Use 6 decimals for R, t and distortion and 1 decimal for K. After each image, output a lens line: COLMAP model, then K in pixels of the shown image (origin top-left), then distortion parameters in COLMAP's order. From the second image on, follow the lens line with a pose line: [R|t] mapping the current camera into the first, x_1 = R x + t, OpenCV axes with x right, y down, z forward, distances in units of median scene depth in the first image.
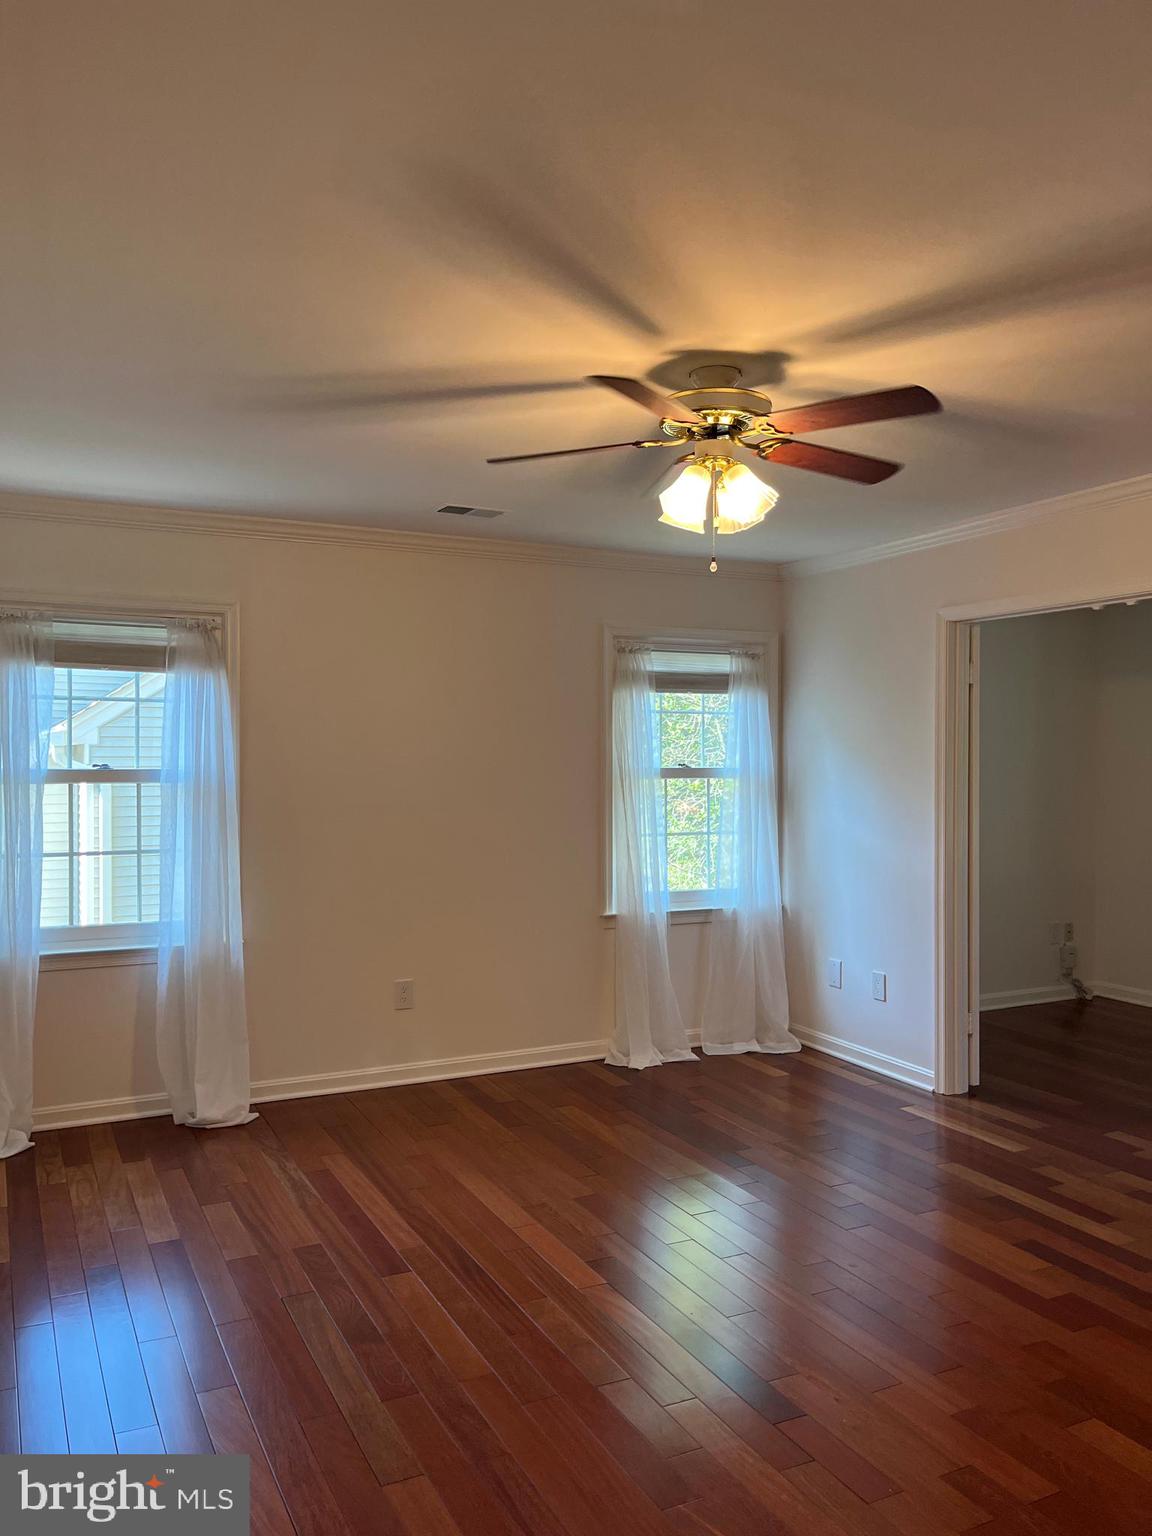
lens RADIAL K [[1153.4, 0, 570.4], [0, 1153.4, 771.8], [0, 0, 1]] dist [0.056062, -0.061411]
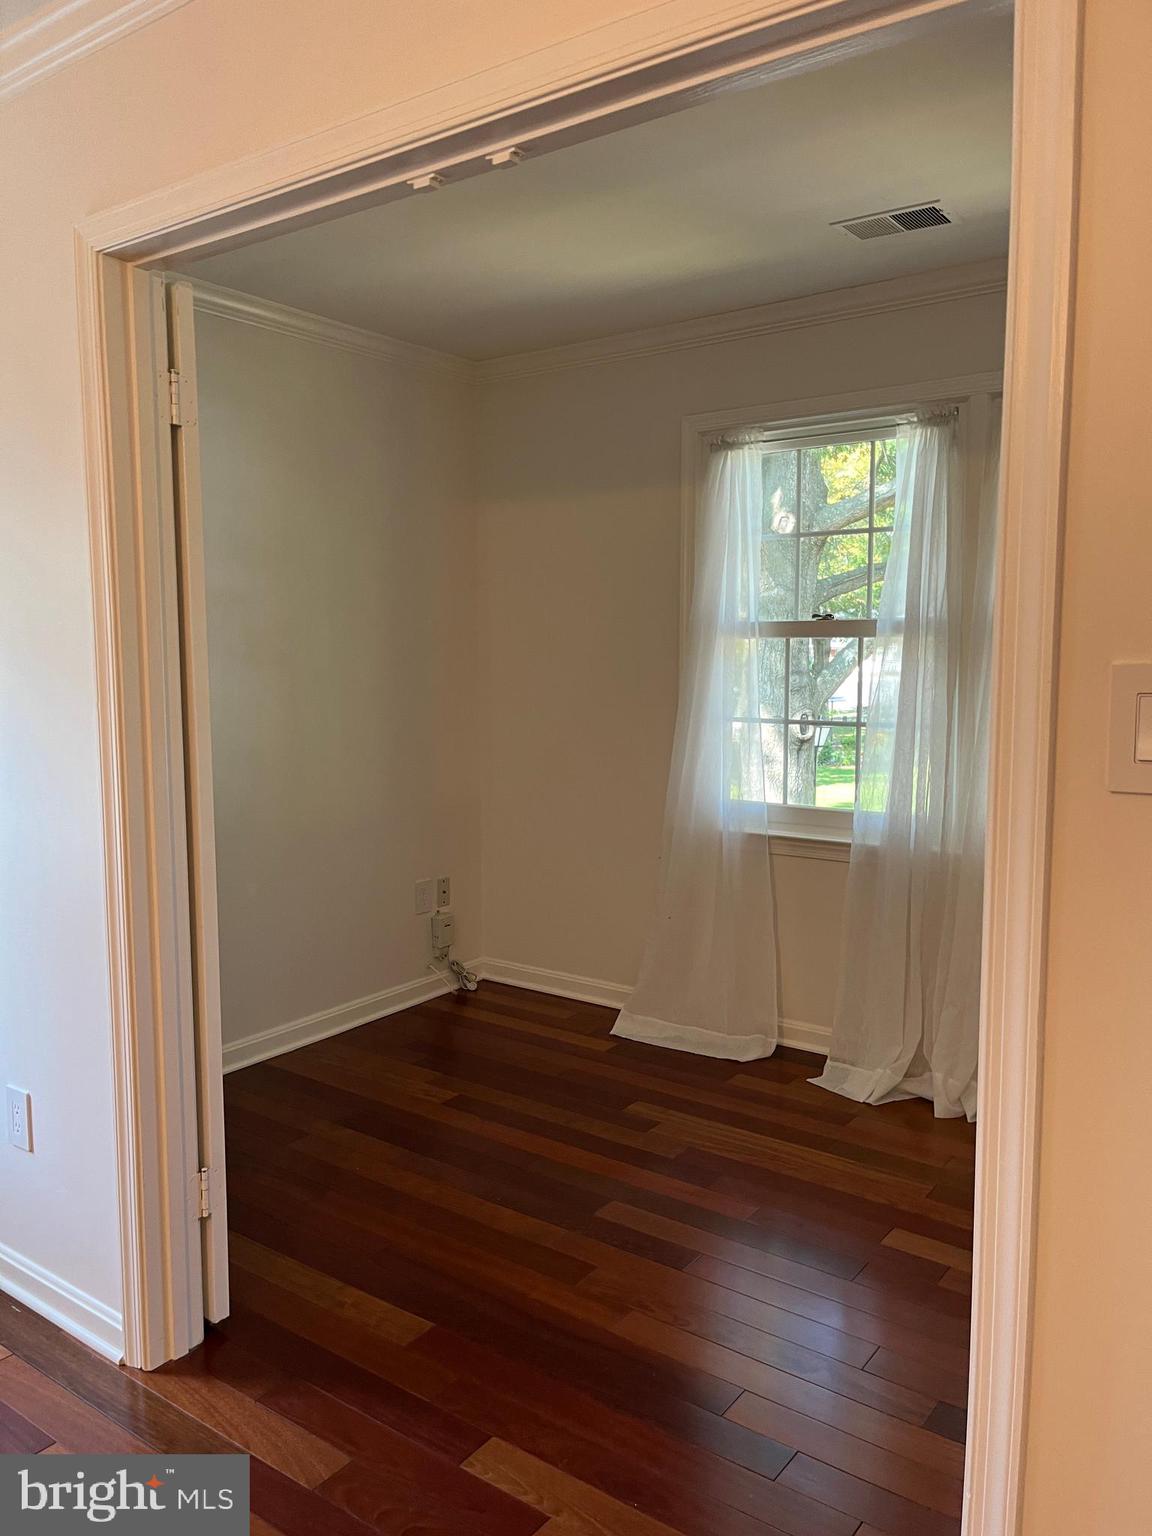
lens RADIAL K [[1153.4, 0, 564.2], [0, 1153.4, 775.0], [0, 0, 1]] dist [0.056062, -0.061411]
pose [[0.890249, -0.051040, 0.452606, 0.245564], [0.004538, 0.994646, 0.103239, 0.006582], [-0.455452, -0.089855, 0.885714, 0.494902]]
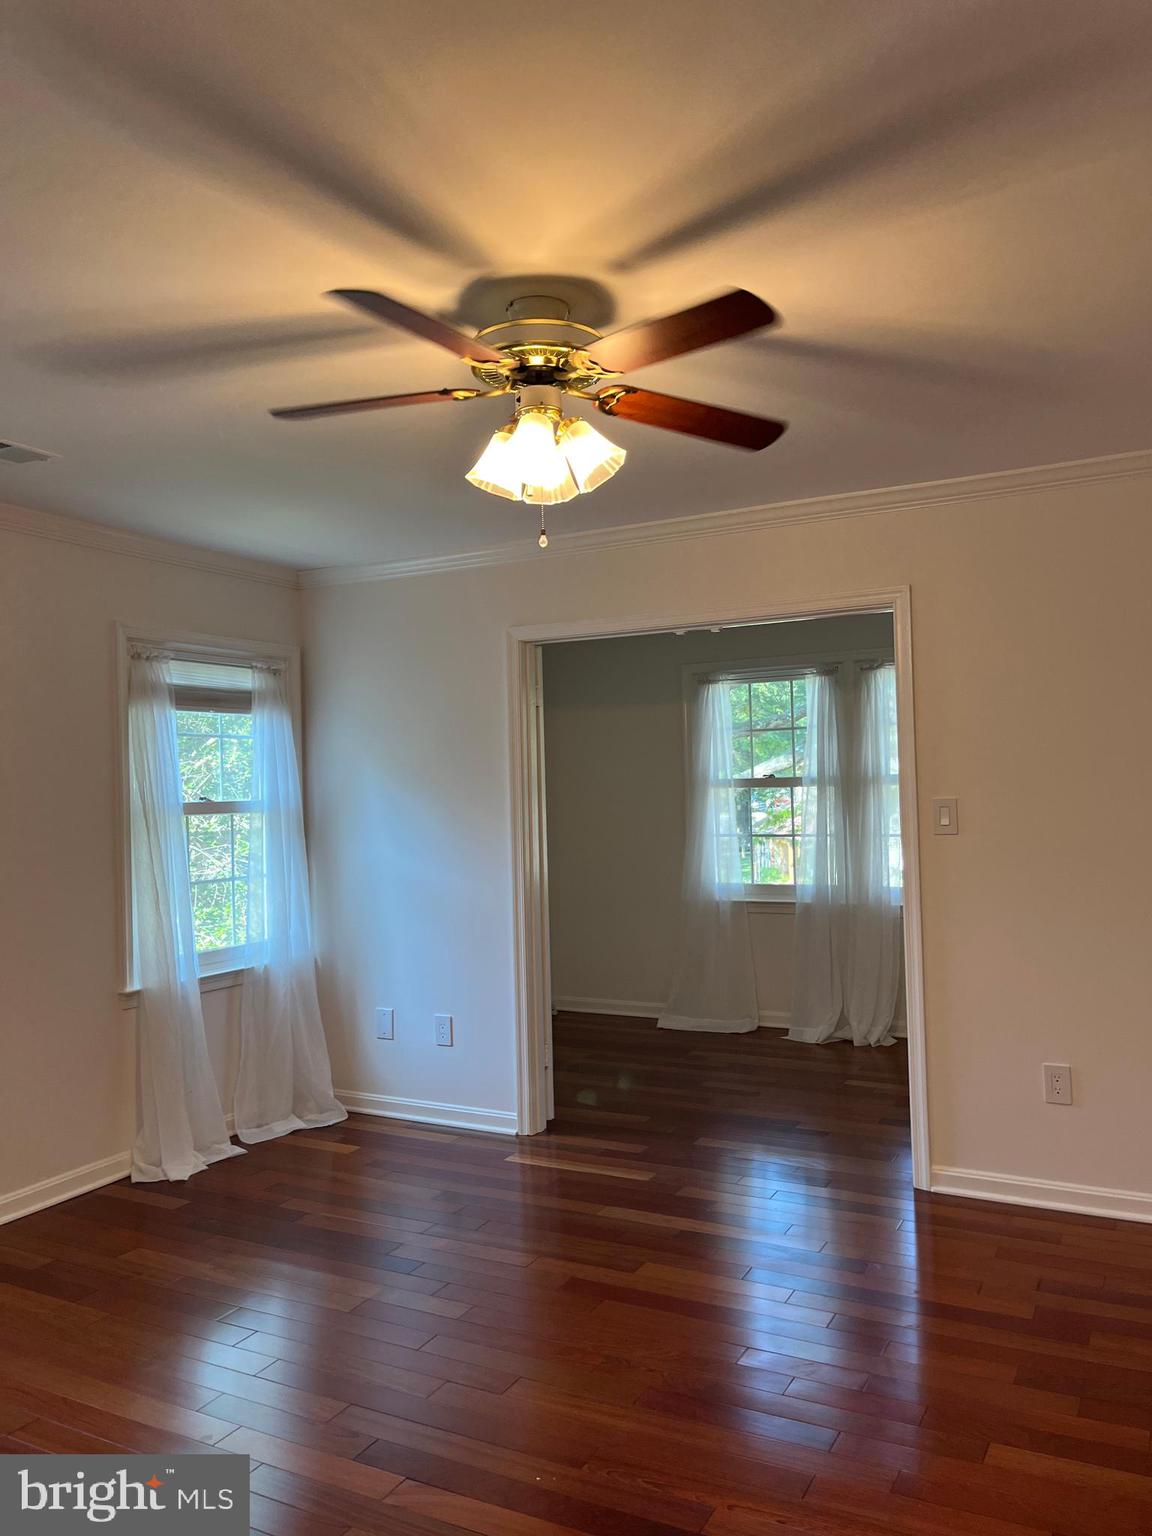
lens RADIAL K [[1153.4, 0, 559.6], [0, 1153.4, 779.2], [0, 0, 1]] dist [0.056062, -0.061411]
pose [[0.816674, -0.015435, 0.576893, -0.180804], [0.031075, 0.999368, -0.017253, 0.002397], [-0.576263, 0.032018, 0.816637, 0.178136]]
